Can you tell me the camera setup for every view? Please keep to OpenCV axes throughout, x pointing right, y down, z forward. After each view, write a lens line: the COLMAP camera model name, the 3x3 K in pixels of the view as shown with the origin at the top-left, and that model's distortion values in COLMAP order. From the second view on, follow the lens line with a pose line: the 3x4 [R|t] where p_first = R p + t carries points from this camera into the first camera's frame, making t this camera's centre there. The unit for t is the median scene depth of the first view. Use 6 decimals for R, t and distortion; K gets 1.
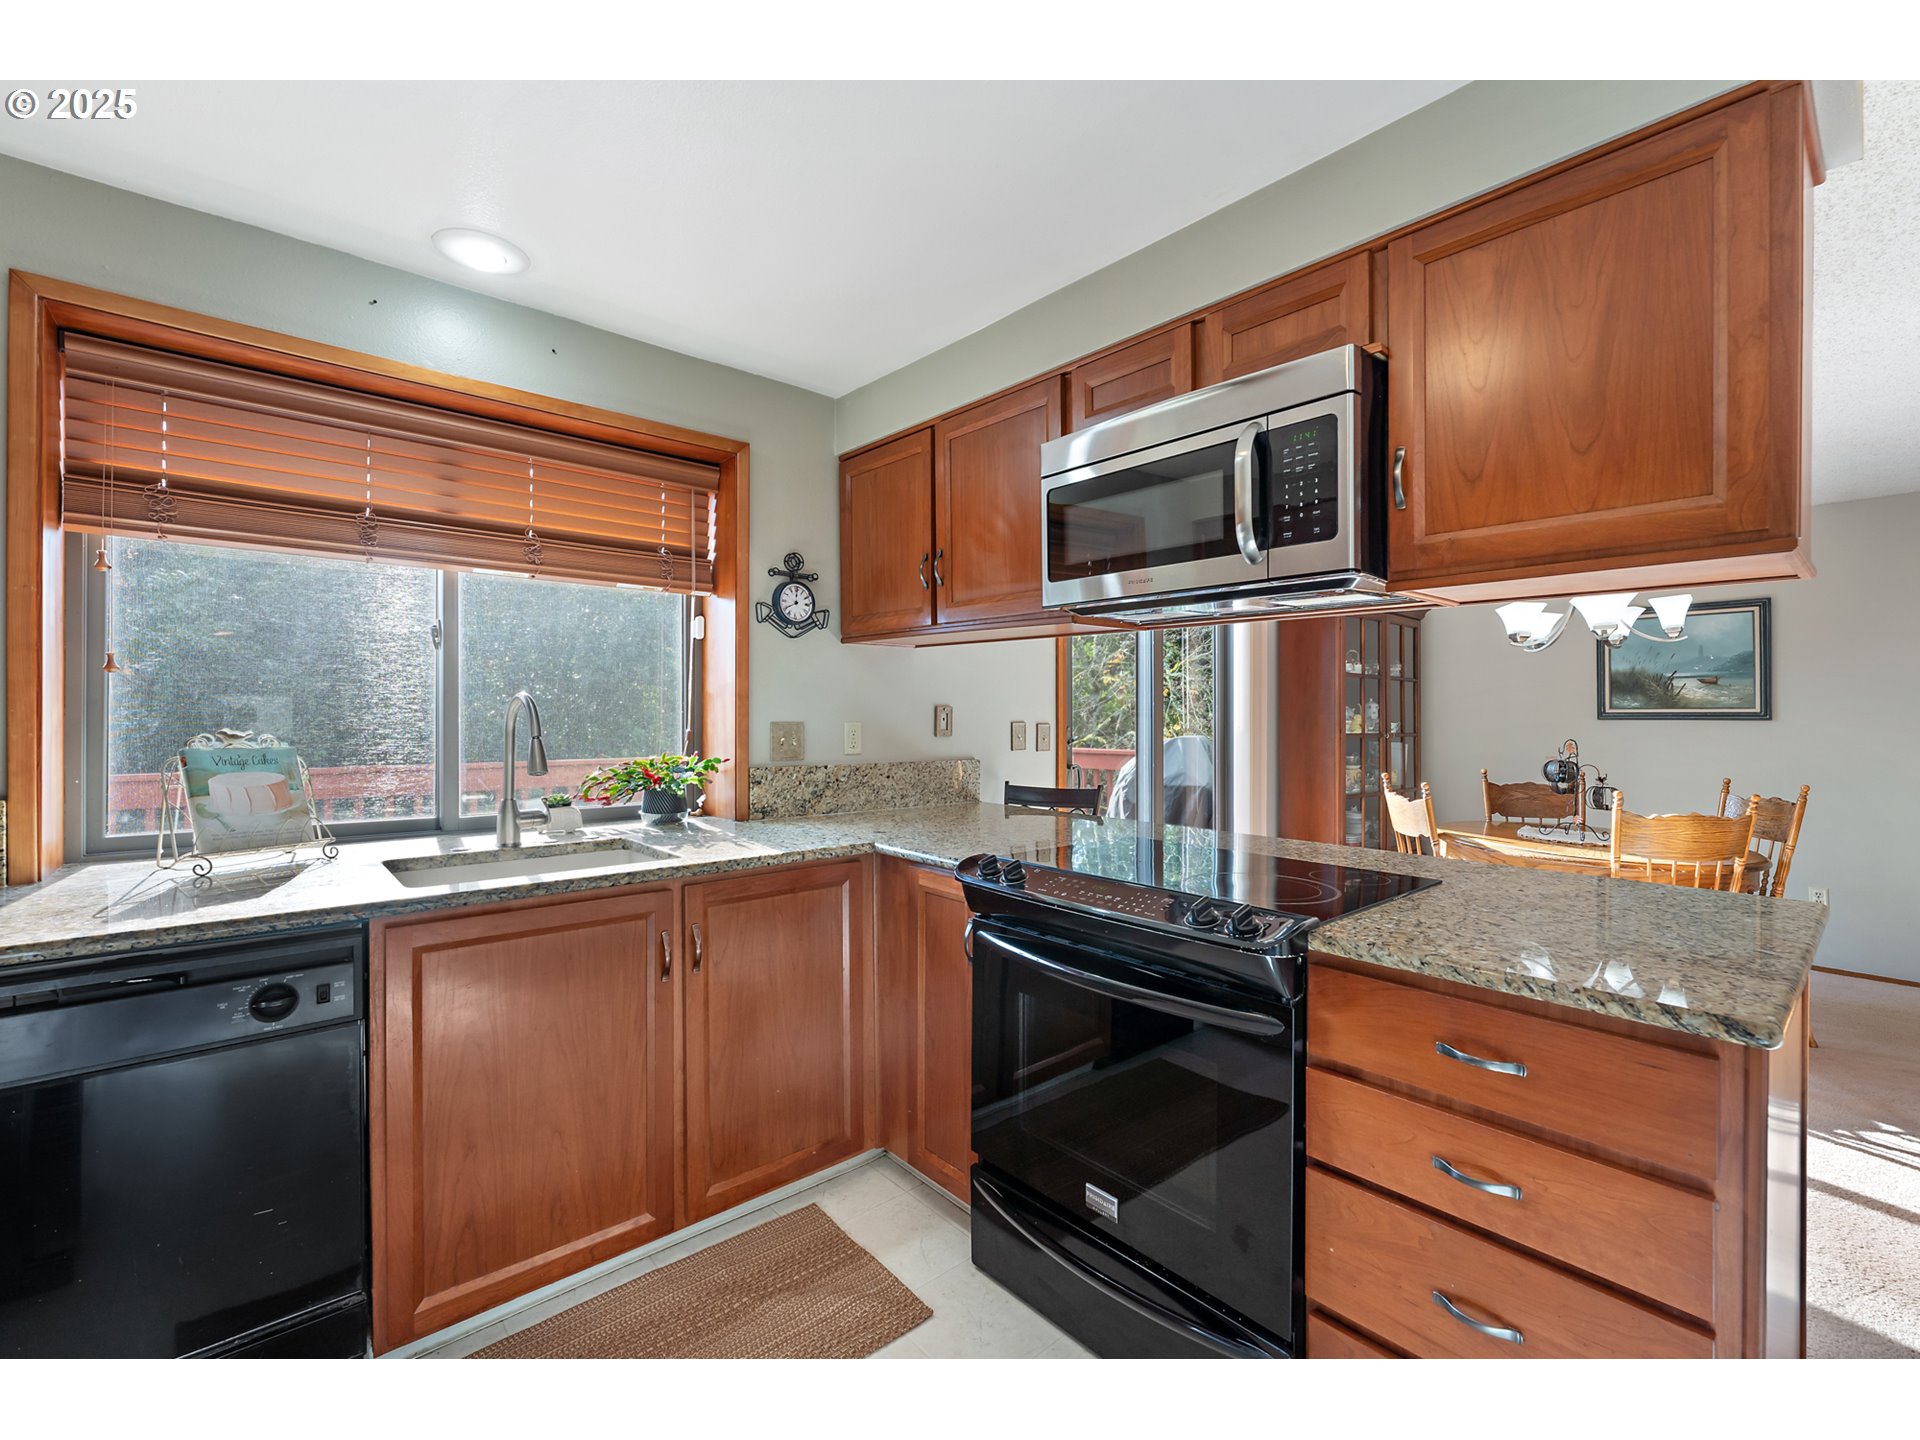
lens RADIAL K [[840.9, 0, 960.0], [0, 840.9, 720.0], [0, 0, 1]] dist [-0.003126, -0.000497]
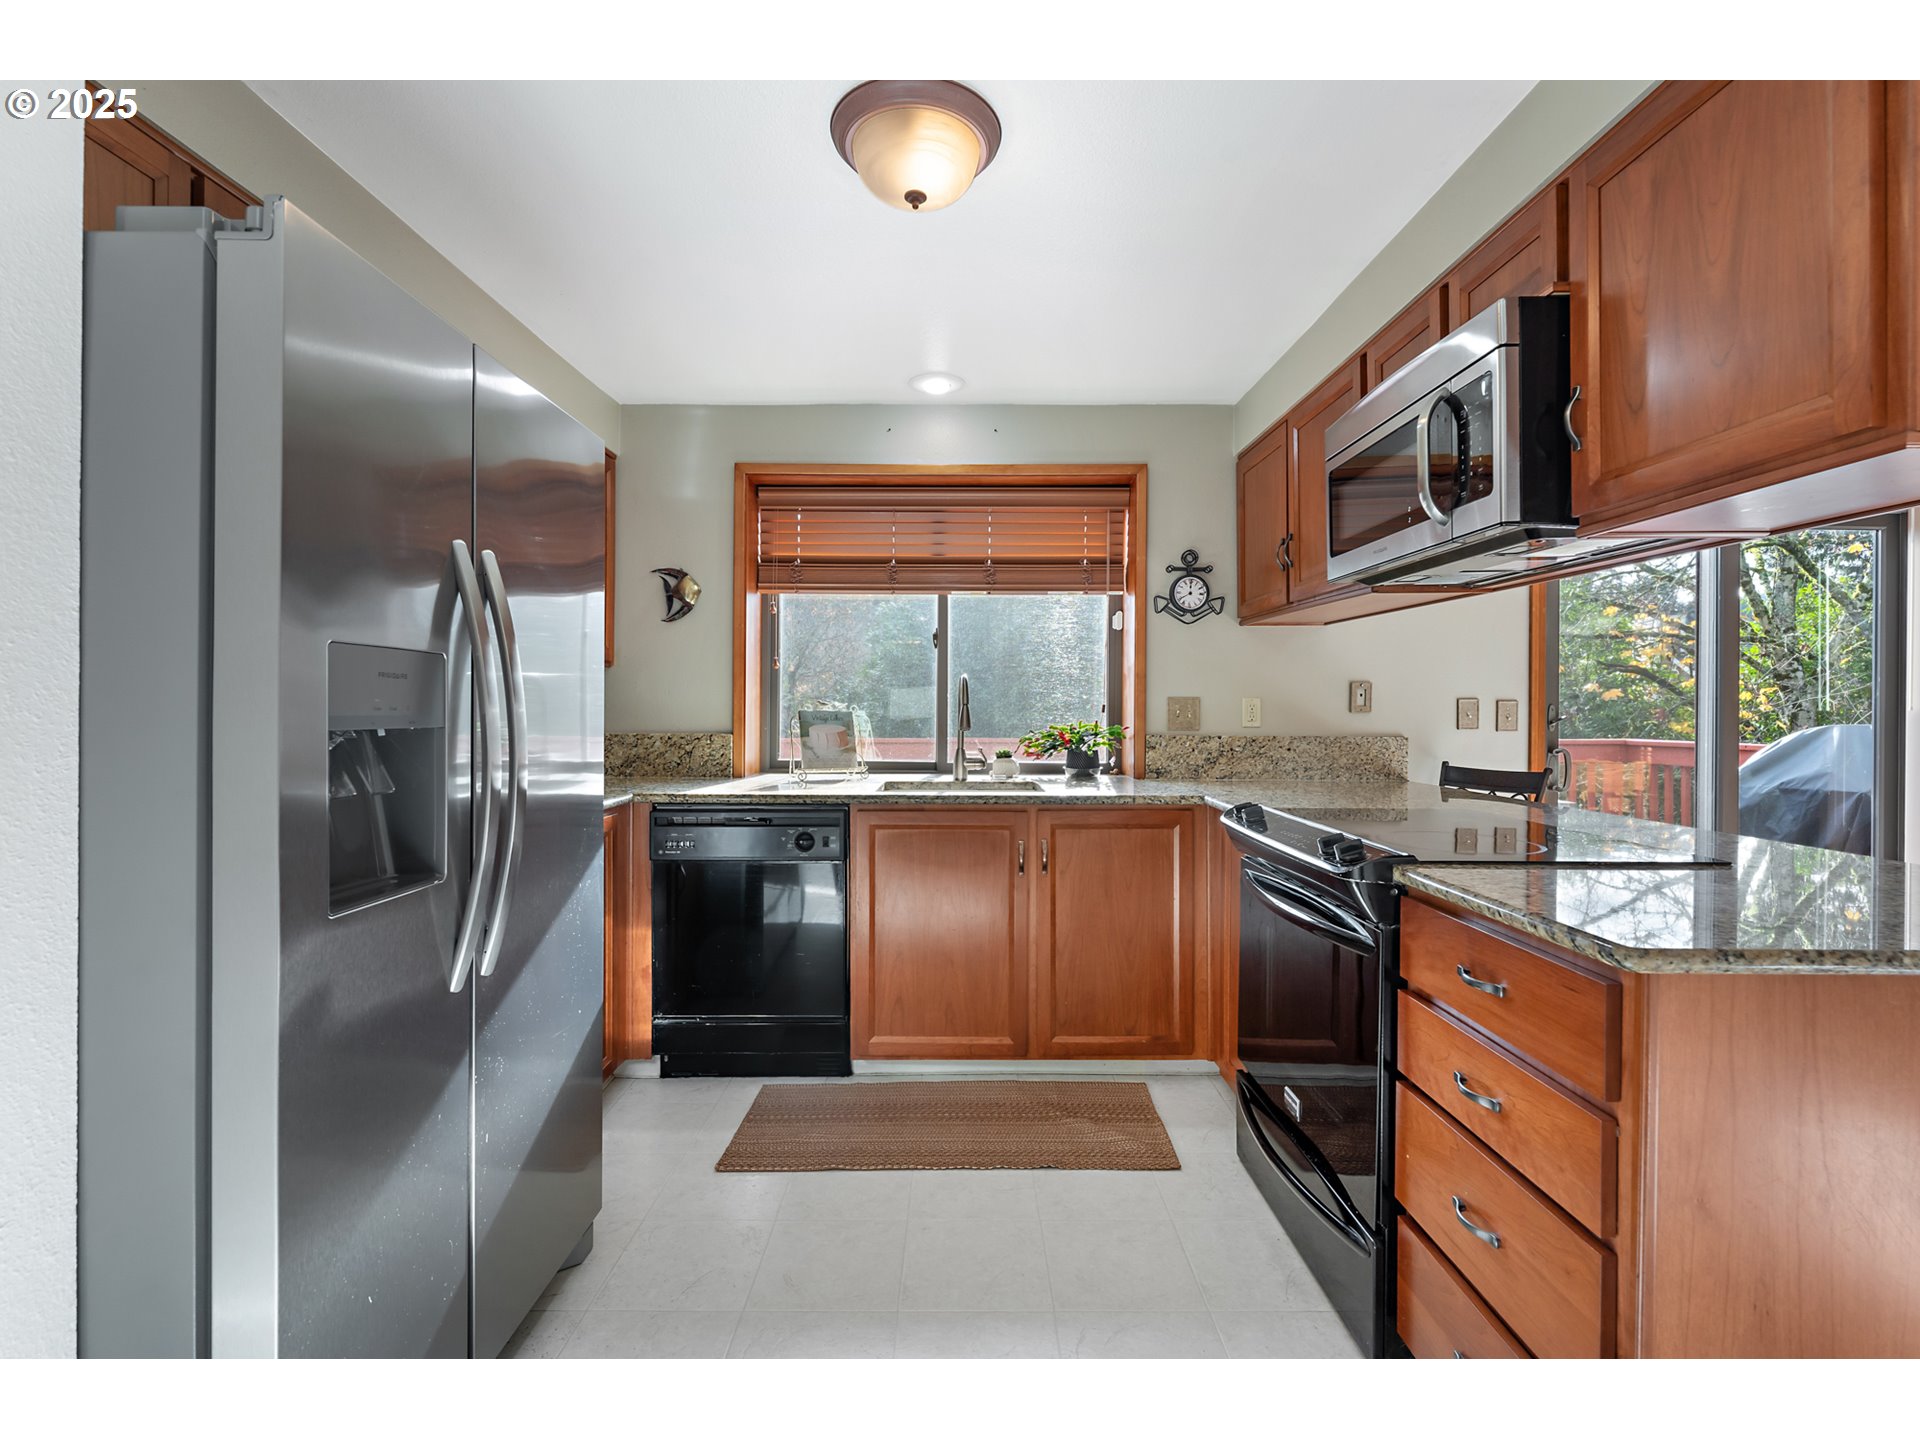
lens RADIAL K [[919.8, 0, 960.0], [0, 919.8, 720.0], [0, 0, 1]] dist [-0.001170, -0.000171]
pose [[0.740522, 0.004337, -0.672018, 0.424325], [-0.004042, 0.999990, 0.002000, 0.033160], [0.672020, 0.001235, 0.740532, -0.145304]]
